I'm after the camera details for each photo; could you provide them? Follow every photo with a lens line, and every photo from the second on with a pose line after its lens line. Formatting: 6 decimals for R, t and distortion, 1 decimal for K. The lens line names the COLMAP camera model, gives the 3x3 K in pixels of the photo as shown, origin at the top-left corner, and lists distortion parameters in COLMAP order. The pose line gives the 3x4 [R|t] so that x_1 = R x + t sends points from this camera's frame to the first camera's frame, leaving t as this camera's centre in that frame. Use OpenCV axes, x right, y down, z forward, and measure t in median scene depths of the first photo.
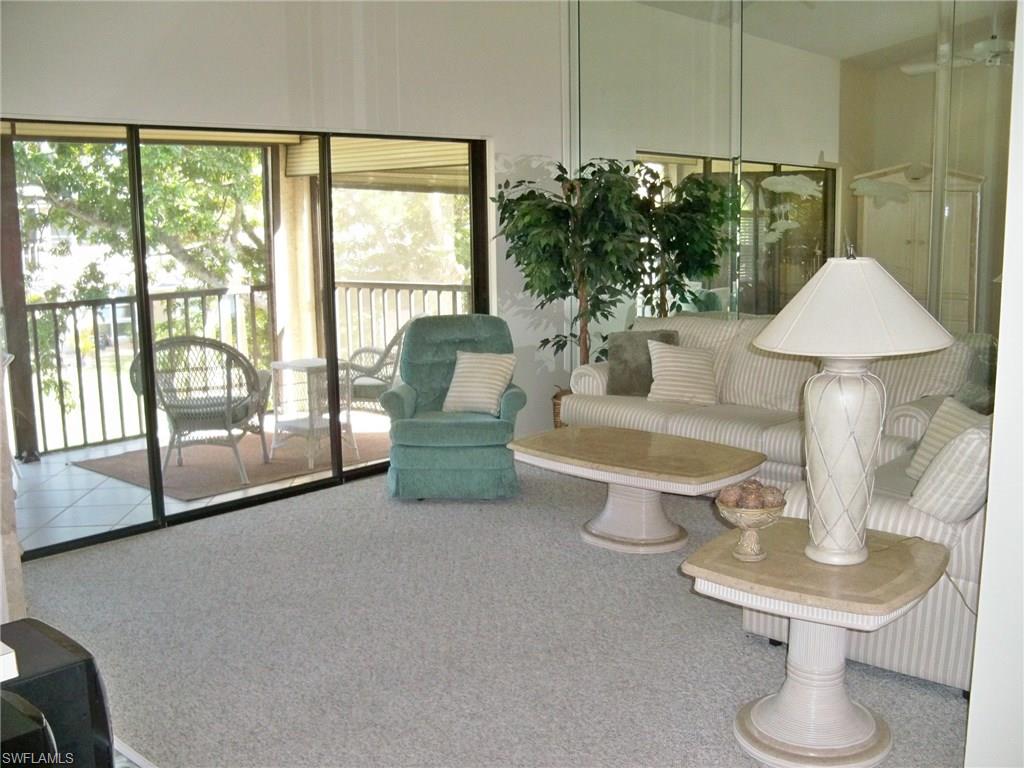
lens RADIAL K [[1057.3, 0, 515.7], [0, 1057.3, 385.5], [0, 0, 1]] dist [-0.025231, 0.000000]
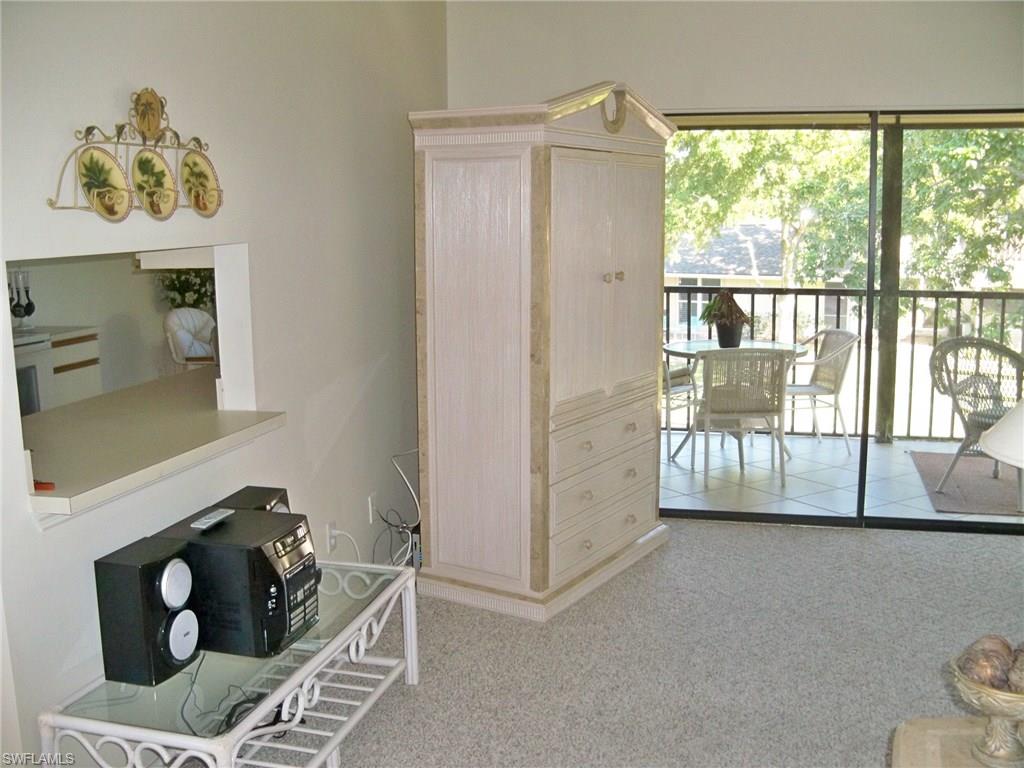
lens RADIAL K [[1057.3, 0, 515.3], [0, 1057.3, 381.1], [0, 0, 1]] dist [-0.025231, 0.000000]
pose [[0.520653, 0.144337, -0.841479, 0.314152], [-0.138121, 0.986863, 0.083813, -0.036785], [0.842522, 0.072588, 0.533749, 0.220989]]
